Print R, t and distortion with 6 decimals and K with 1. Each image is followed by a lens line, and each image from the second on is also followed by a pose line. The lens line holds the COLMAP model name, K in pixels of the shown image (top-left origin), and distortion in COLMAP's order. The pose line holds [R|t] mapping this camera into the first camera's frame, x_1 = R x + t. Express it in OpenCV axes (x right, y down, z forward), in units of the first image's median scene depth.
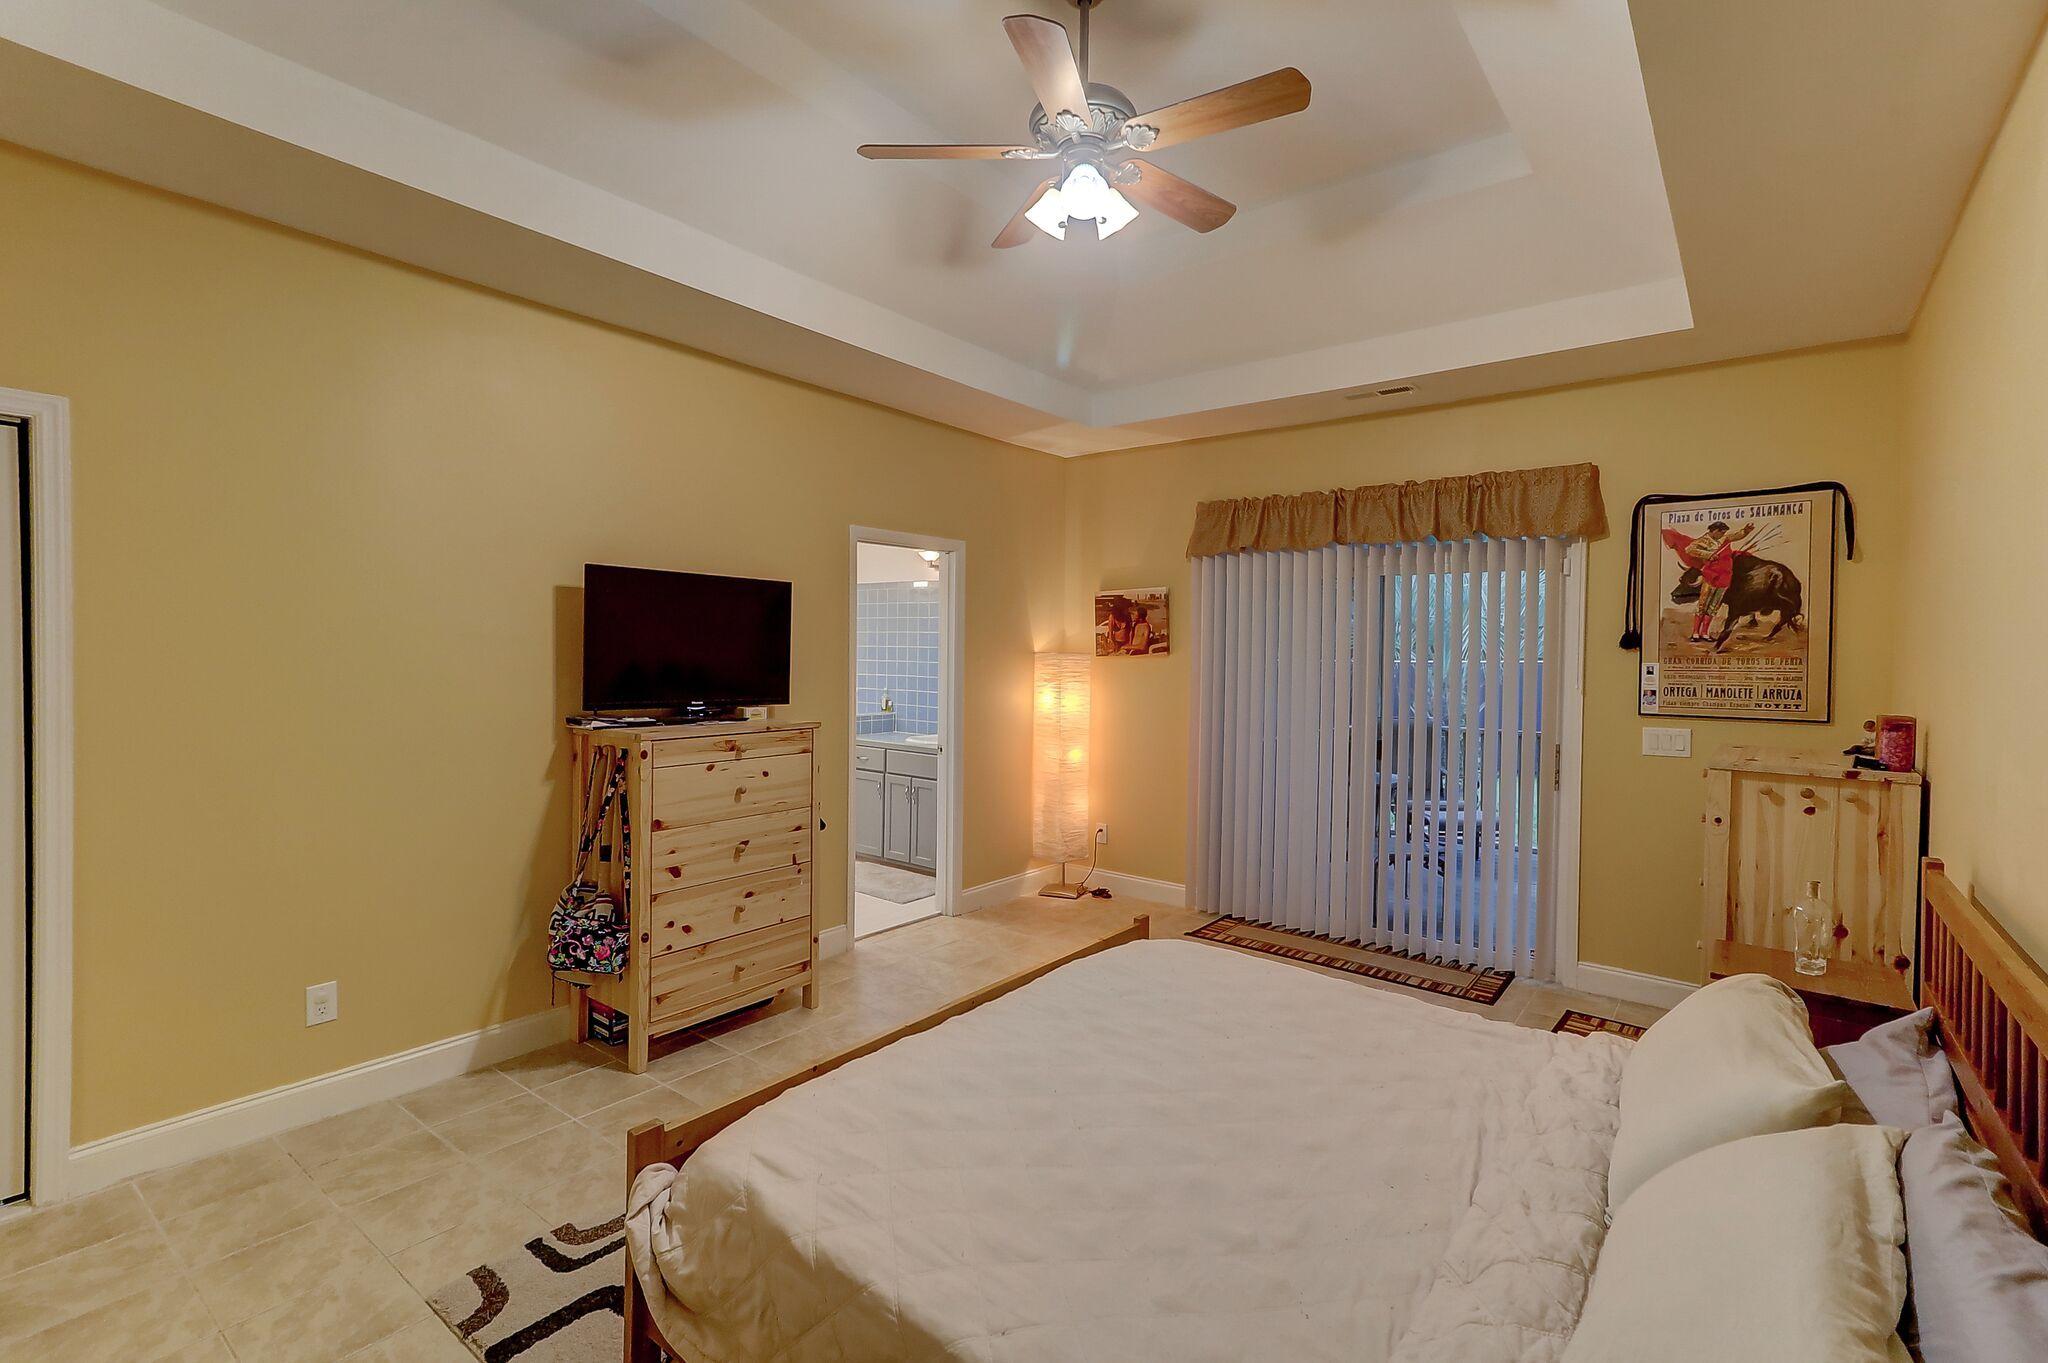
lens RADIAL K [[929.8, 0, 1023.9], [0, 929.8, 674.5], [0, 0, 1]] dist [0.022747, -0.000597]
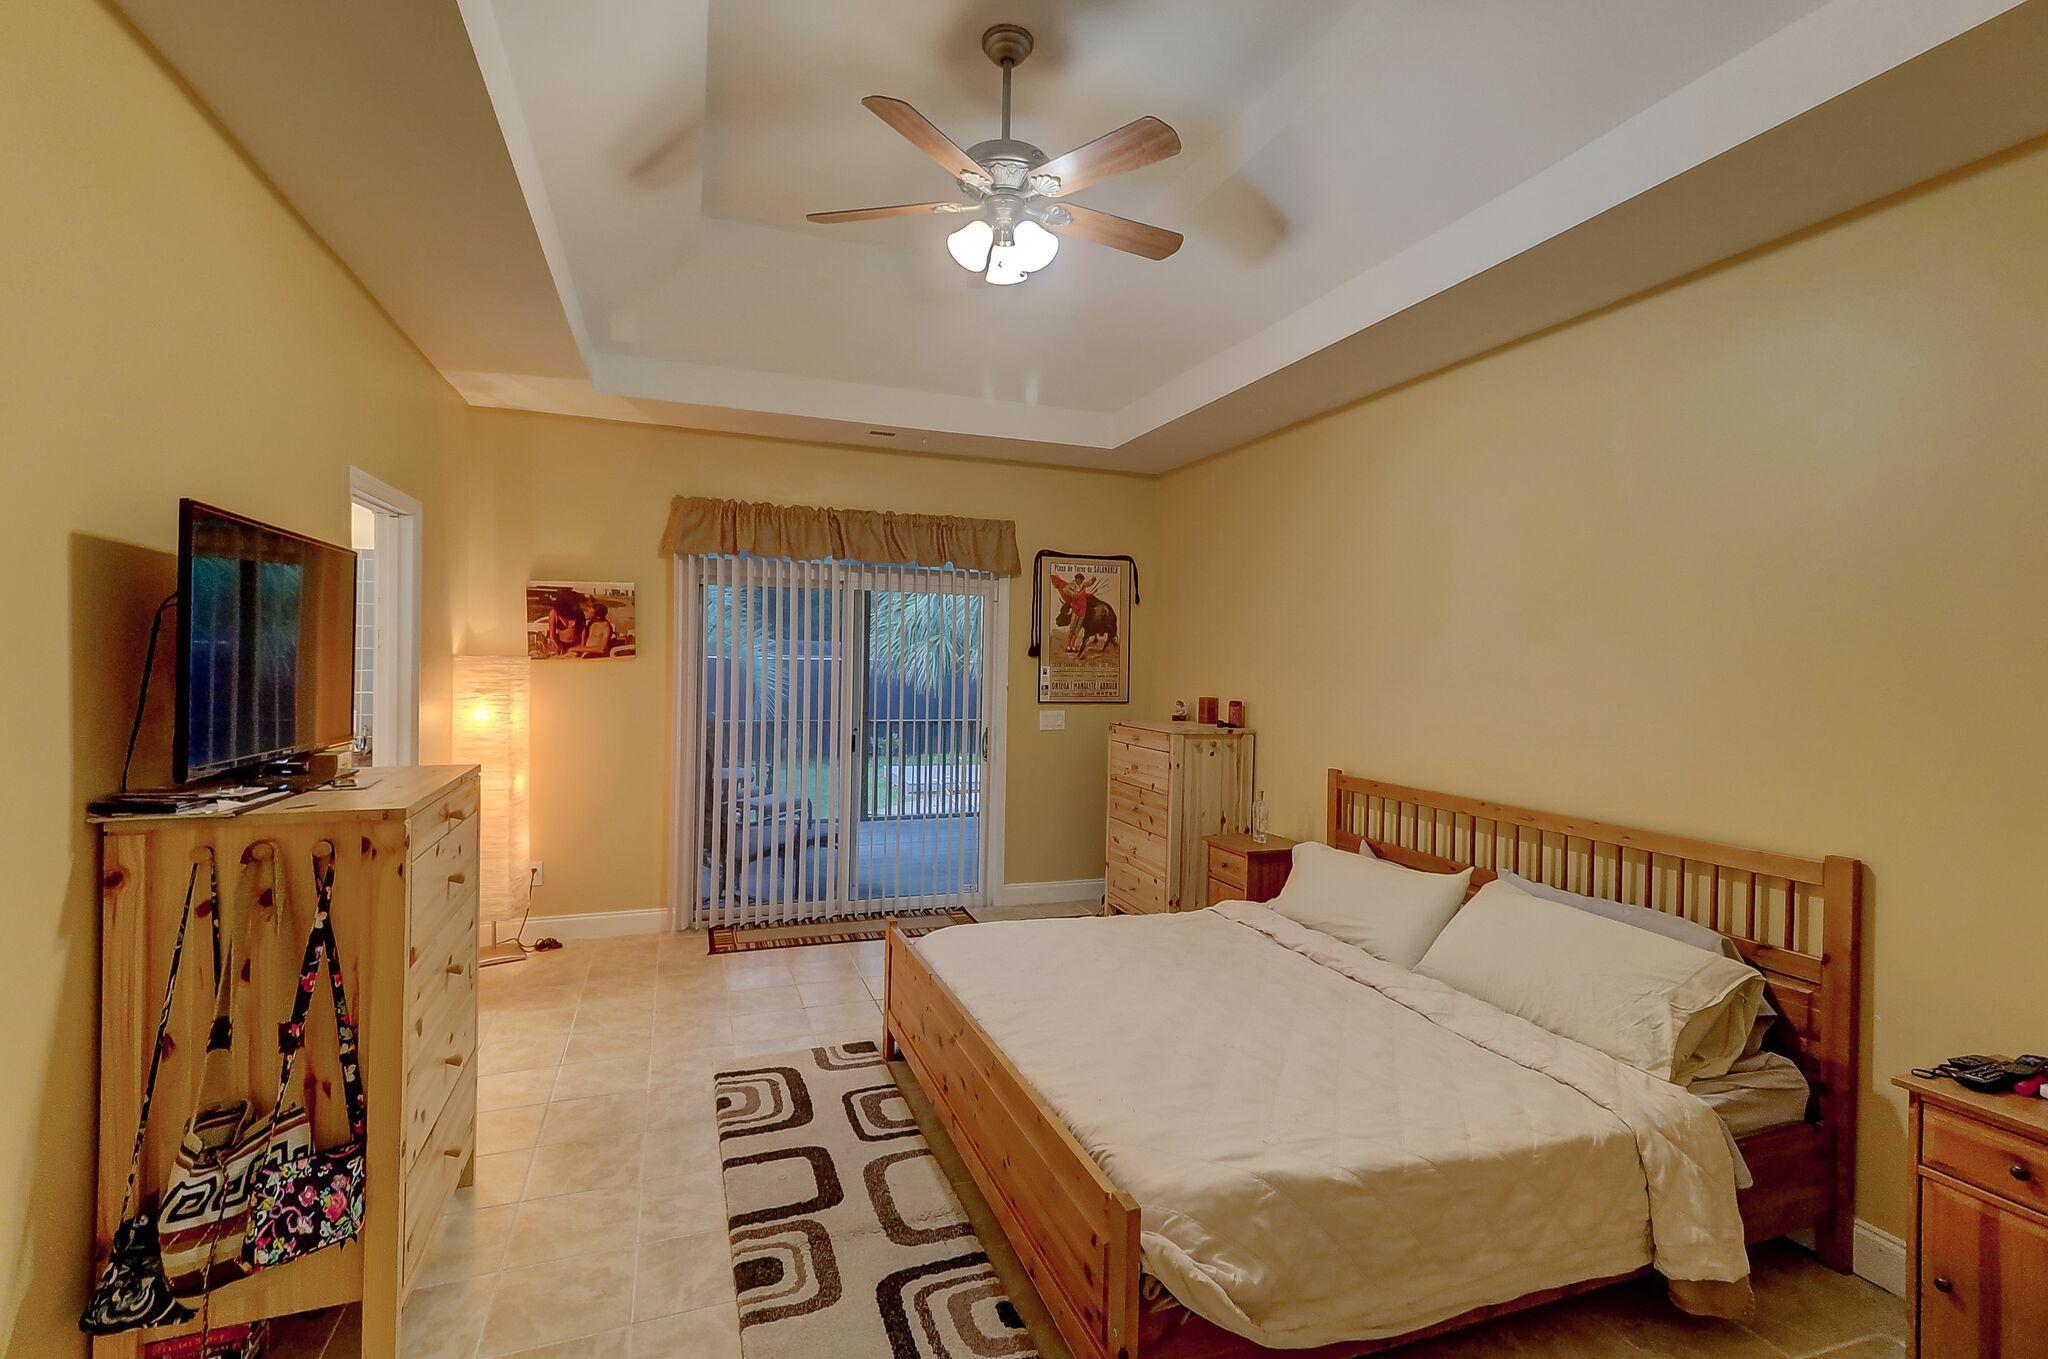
lens RADIAL K [[929.8, 0, 1023.9], [0, 929.8, 672.5], [0, 0, 1]] dist [0.022747, -0.000597]
pose [[0.525646, -0.015305, 0.850566, -0.478713], [0.008383, 0.999883, 0.012812, -0.018181], [-0.850662, 0.000396, 0.525713, 0.234896]]
